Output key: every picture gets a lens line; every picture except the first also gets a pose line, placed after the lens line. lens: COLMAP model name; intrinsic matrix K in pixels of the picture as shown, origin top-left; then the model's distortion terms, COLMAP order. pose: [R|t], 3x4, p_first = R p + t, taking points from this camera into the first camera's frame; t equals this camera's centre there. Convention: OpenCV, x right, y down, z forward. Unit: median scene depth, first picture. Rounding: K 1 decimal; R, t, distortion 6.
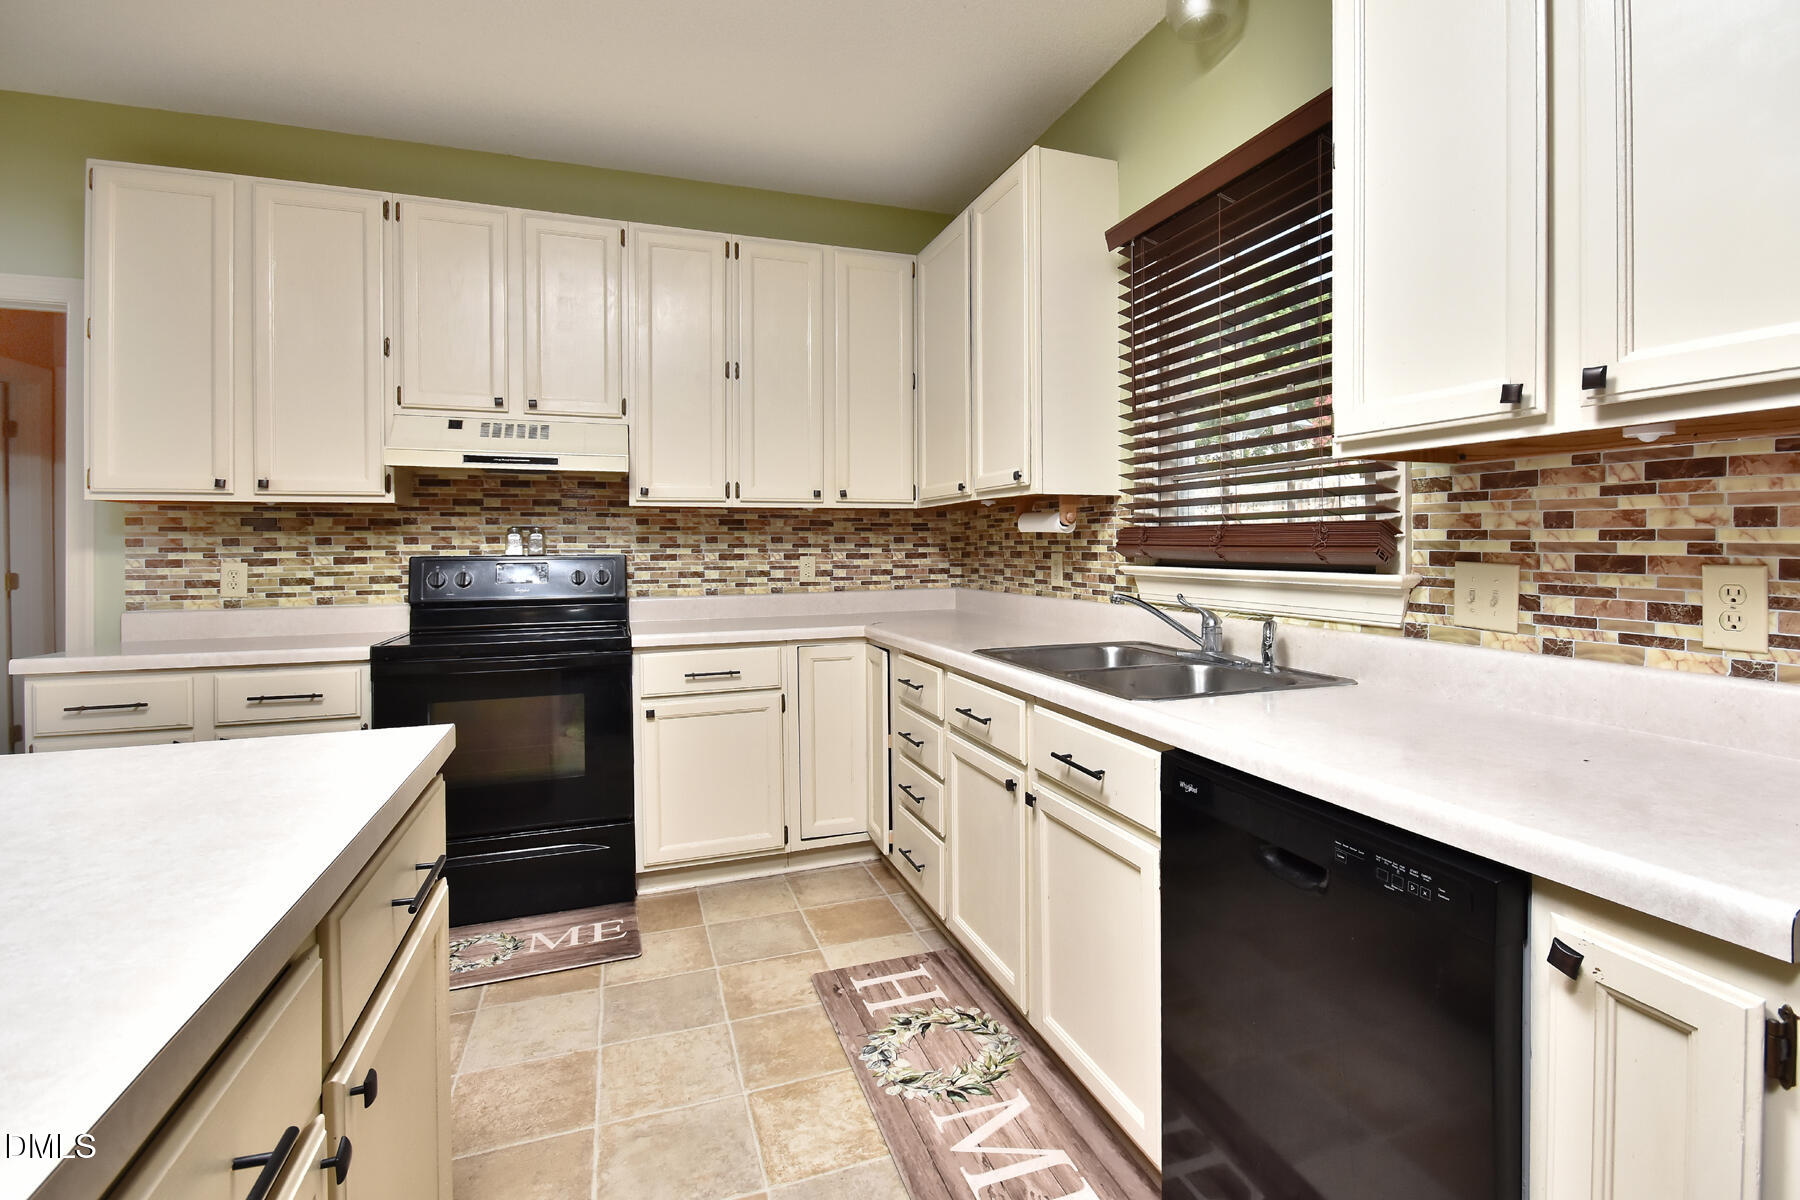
lens RADIAL K [[864.8, 0, 944.0], [0, 864.8, 546.0], [0, 0, 1]] dist [0.000417, -0.008430]
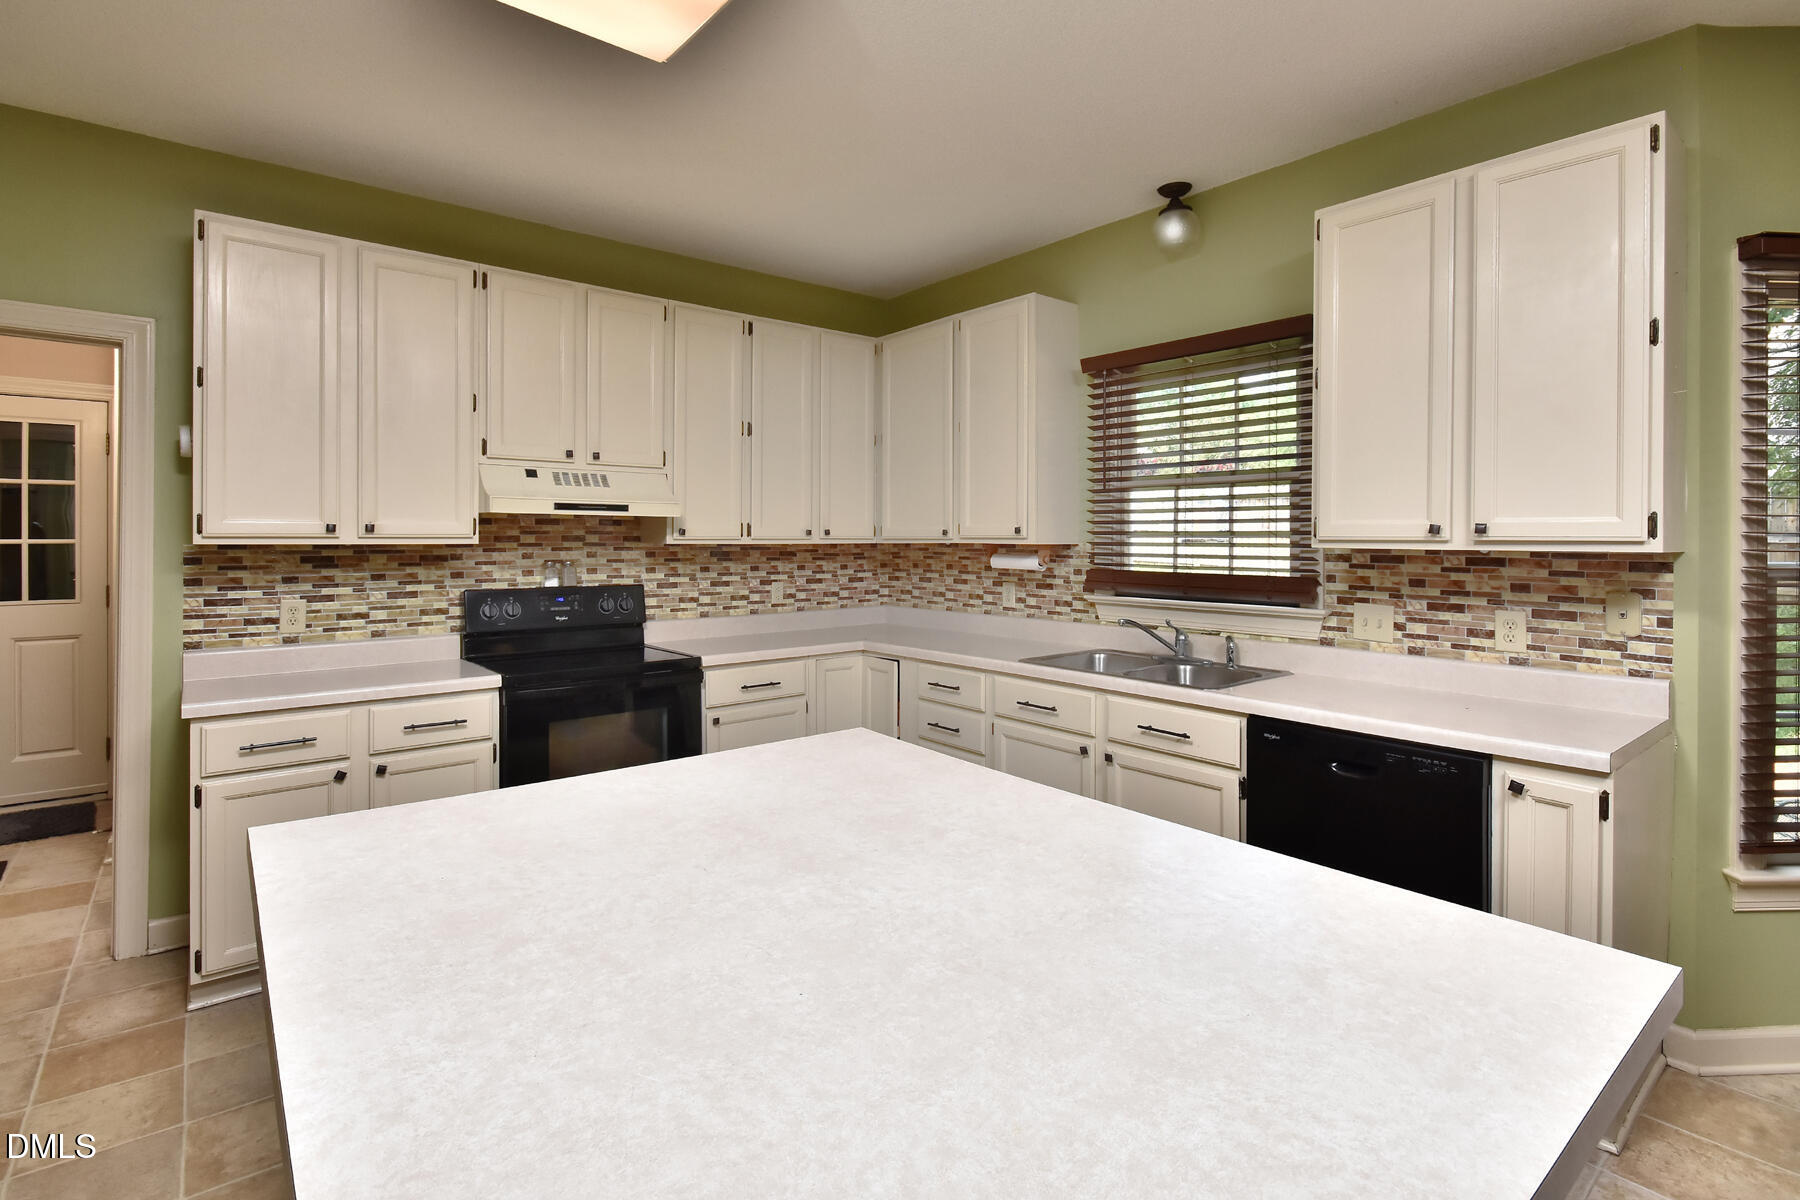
lens RADIAL K [[858.2, 0, 898.3], [0, 858.2, 540.0], [0, 0, 1]] dist [0.001773, 0.000239]
pose [[0.949671, 0.007212, 0.313166, -0.475915], [-0.006627, 0.999974, -0.002933, -0.055718], [-0.313179, 0.000710, 0.949694, -0.211597]]
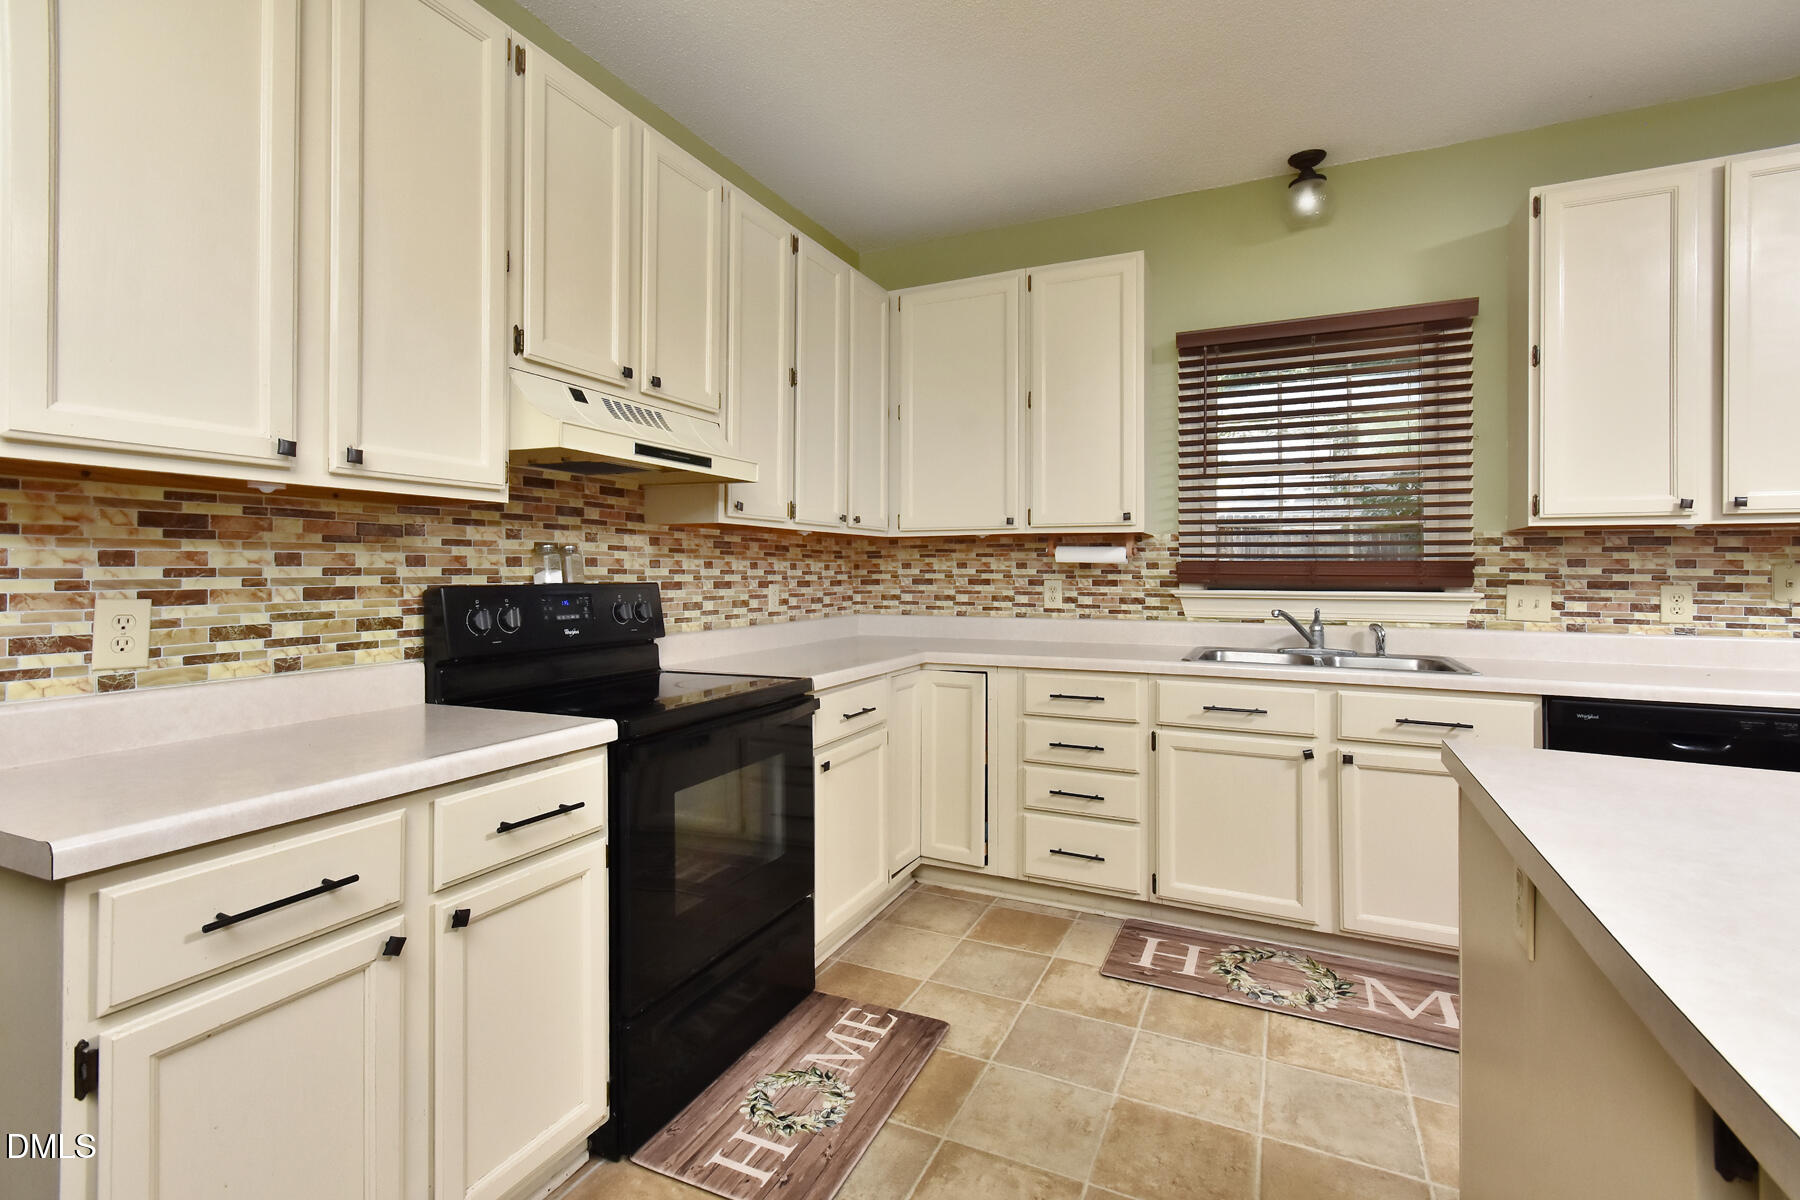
lens RADIAL K [[819.7, 0, 897.3], [0, 819.7, 564.0], [0, 0, 1]] dist [0.002649, 0.000109]
pose [[0.726108, 0.013989, 0.687438, -0.856948], [-0.005014, 0.999874, -0.015051, 0.003881], [-0.687562, 0.007482, 0.726087, 0.354531]]
